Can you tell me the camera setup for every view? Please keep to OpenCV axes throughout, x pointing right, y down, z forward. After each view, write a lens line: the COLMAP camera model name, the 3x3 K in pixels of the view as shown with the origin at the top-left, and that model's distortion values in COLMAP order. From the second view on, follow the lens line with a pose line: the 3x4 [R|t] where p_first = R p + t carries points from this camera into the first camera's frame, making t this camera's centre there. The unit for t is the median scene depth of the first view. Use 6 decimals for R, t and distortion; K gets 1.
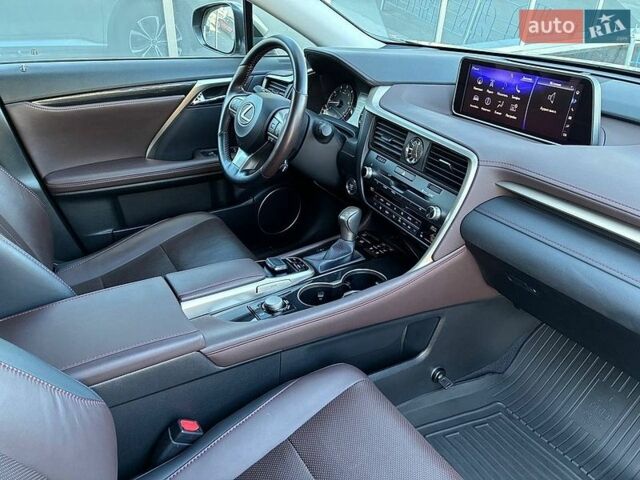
lens RADIAL K [[492.0, 0, 320.0], [0, 492.0, 240.0], [0, 0, 1]] dist [0.028608, -0.004462]
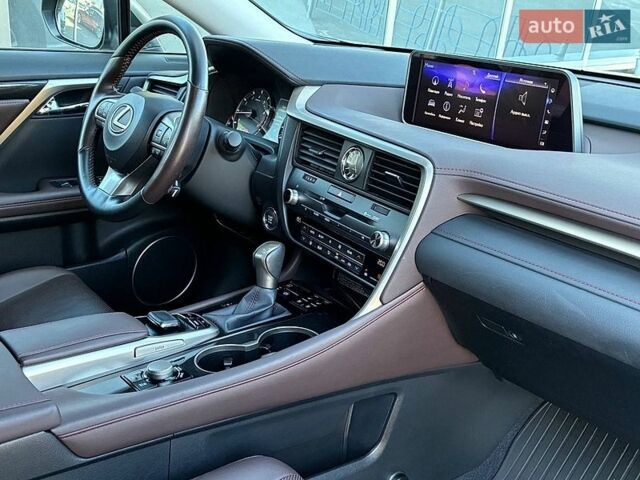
lens RADIAL K [[738.2, 0, 320.0], [0, 738.2, 240.0], [0, 0, 1]] dist [0.131681, -0.409973]
pose [[0.991771, -0.006539, 0.127860, -0.002729], [0.025428, 0.988860, -0.146662, 0.090053], [-0.125476, 0.148706, 0.980889, -0.073357]]
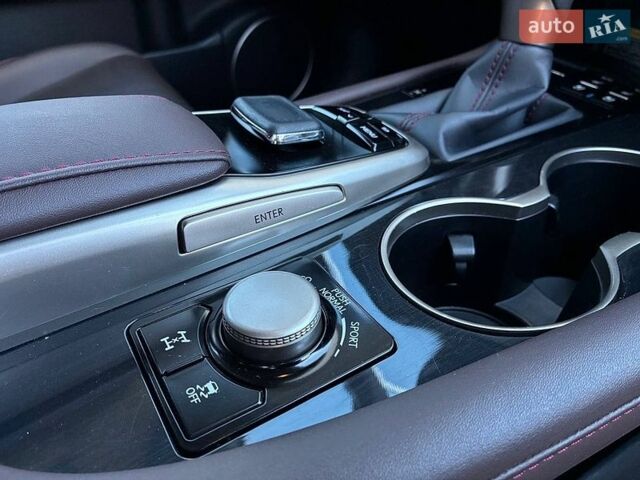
lens RADIAL K [[492.0, 0, 320.0], [0, 492.0, 240.0], [0, 0, 1]] dist [0.028608, -0.004462]
pose [[0.999835, -0.006046, 0.017155, -0.067298], [0.003049, 0.985499, 0.169657, 0.060361], [-0.017932, -0.169576, 0.985354, 0.698738]]
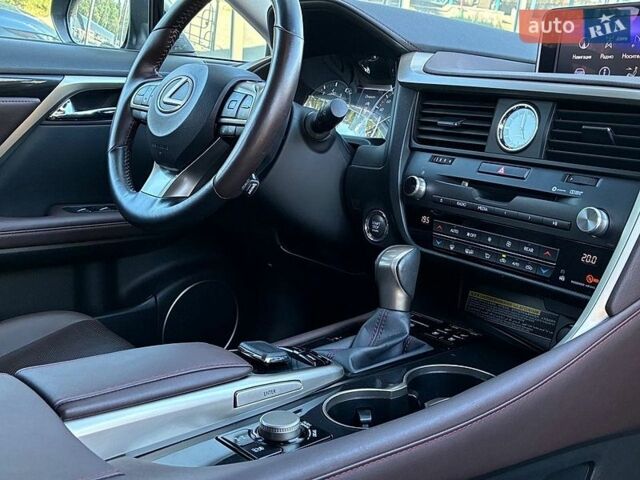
lens RADIAL K [[738.2, 0, 320.0], [0, 738.2, 240.0], [0, 0, 1]] dist [0.131681, -0.409973]
pose [[0.986966, -0.013825, 0.160335, -0.135575], [0.056642, 0.962395, -0.265683, 0.123839], [-0.150632, 0.271302, 0.950634, 0.283377]]
